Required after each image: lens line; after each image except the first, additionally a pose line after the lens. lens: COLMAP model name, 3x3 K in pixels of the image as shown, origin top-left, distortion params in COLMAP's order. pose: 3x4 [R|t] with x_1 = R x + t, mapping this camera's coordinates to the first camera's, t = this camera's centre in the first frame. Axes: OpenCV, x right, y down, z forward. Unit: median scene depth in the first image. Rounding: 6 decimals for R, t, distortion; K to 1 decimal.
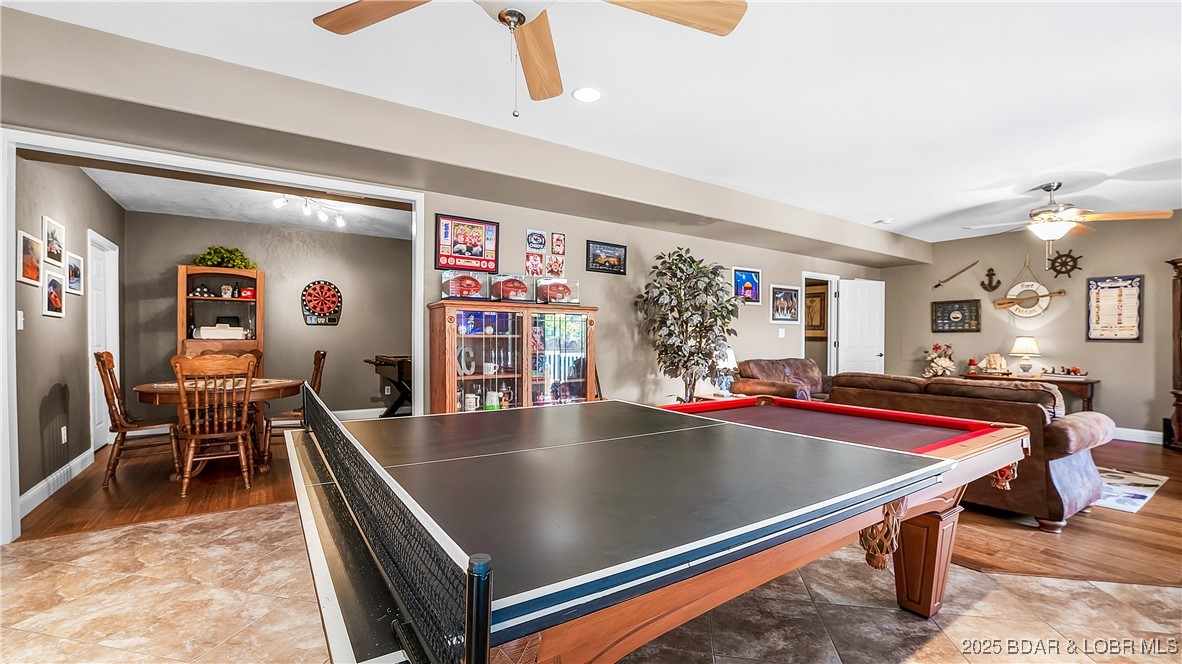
lens RADIAL K [[483.6, 0, 591.4], [0, 483.6, 342.8], [0, 0, 1]] dist [-0.015136, 0.001385]
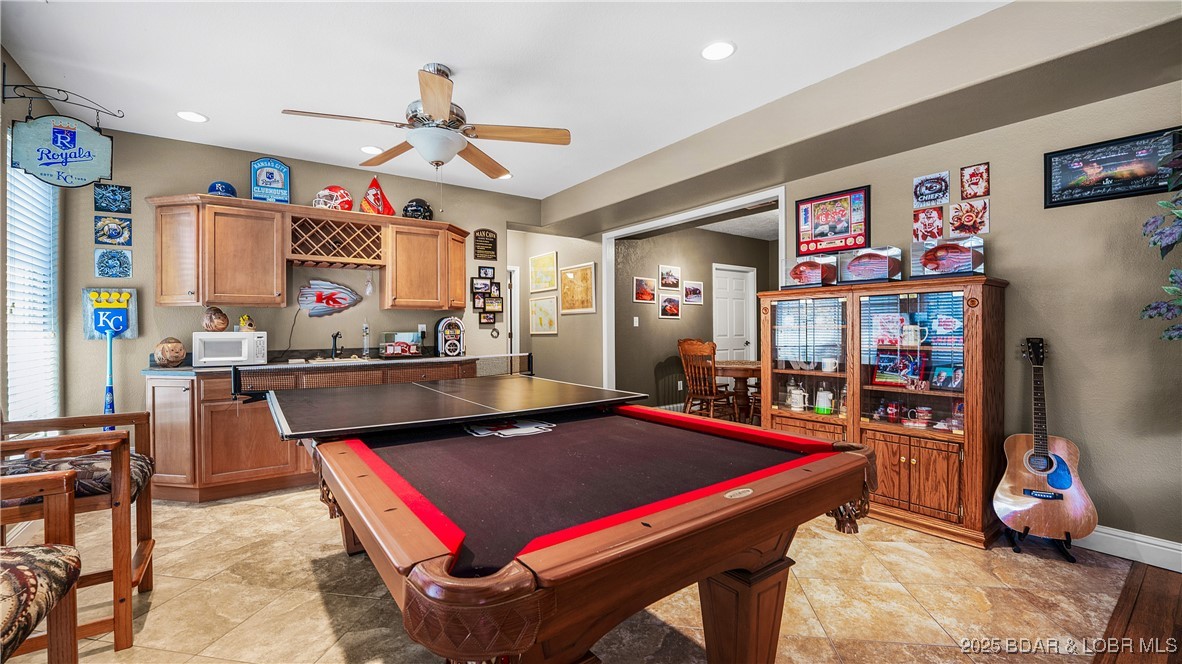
lens RADIAL K [[483.6, 0, 585.6], [0, 483.6, 325.3], [0, 0, 1]] dist [-0.015136, 0.001385]
pose [[0.051031, -0.012847, -0.998614, 0.416826], [-0.005532, 0.999898, -0.013146, -0.002128], [0.998682, 0.006195, 0.050955, 0.353843]]
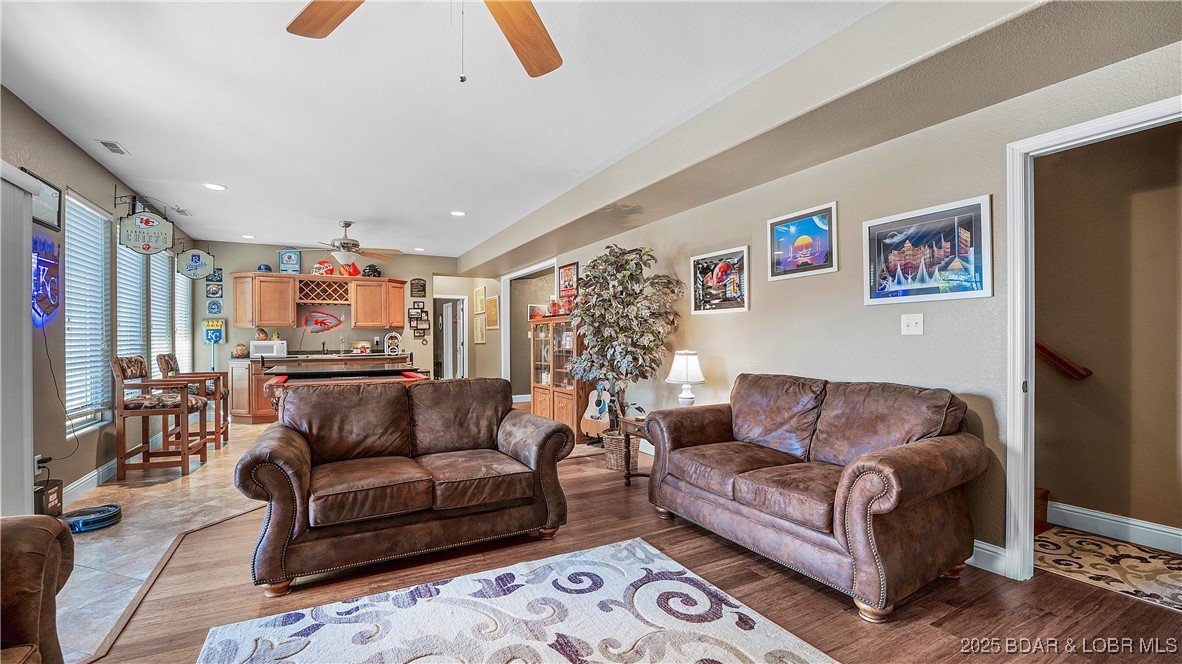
lens RADIAL K [[483.6, 0, 587.0], [0, 483.6, 338.7], [0, 0, 1]] dist [-0.015136, 0.001385]
pose [[-0.077369, -0.005340, -0.996988, 0.925493], [-0.006327, 0.999968, -0.004865, -0.003974], [0.996982, 0.005932, -0.077401, 0.825309]]
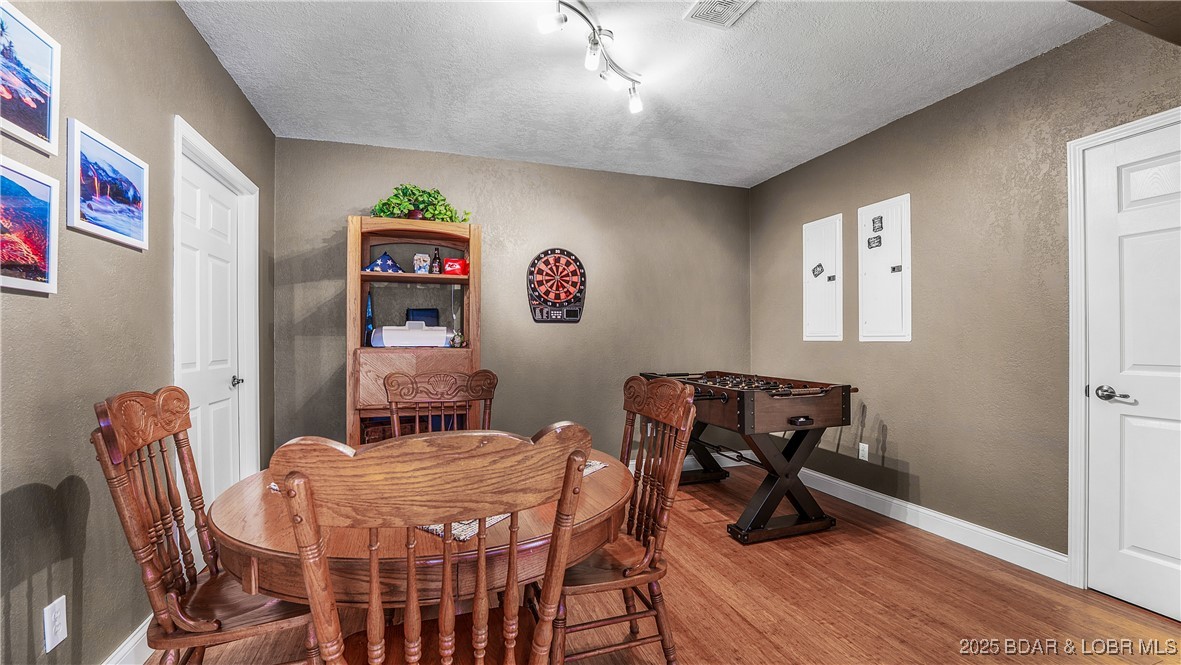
lens RADIAL K [[483.2, 0, 610.5], [0, 483.2, 339.0], [0, 0, 1]] dist [-0.015136, 0.001385]
pose [[0.972007, -0.008186, -0.234811, -0.391851], [0.005283, 0.999902, -0.012993, -0.008320], [0.234894, 0.011389, 0.971954, 0.475643]]
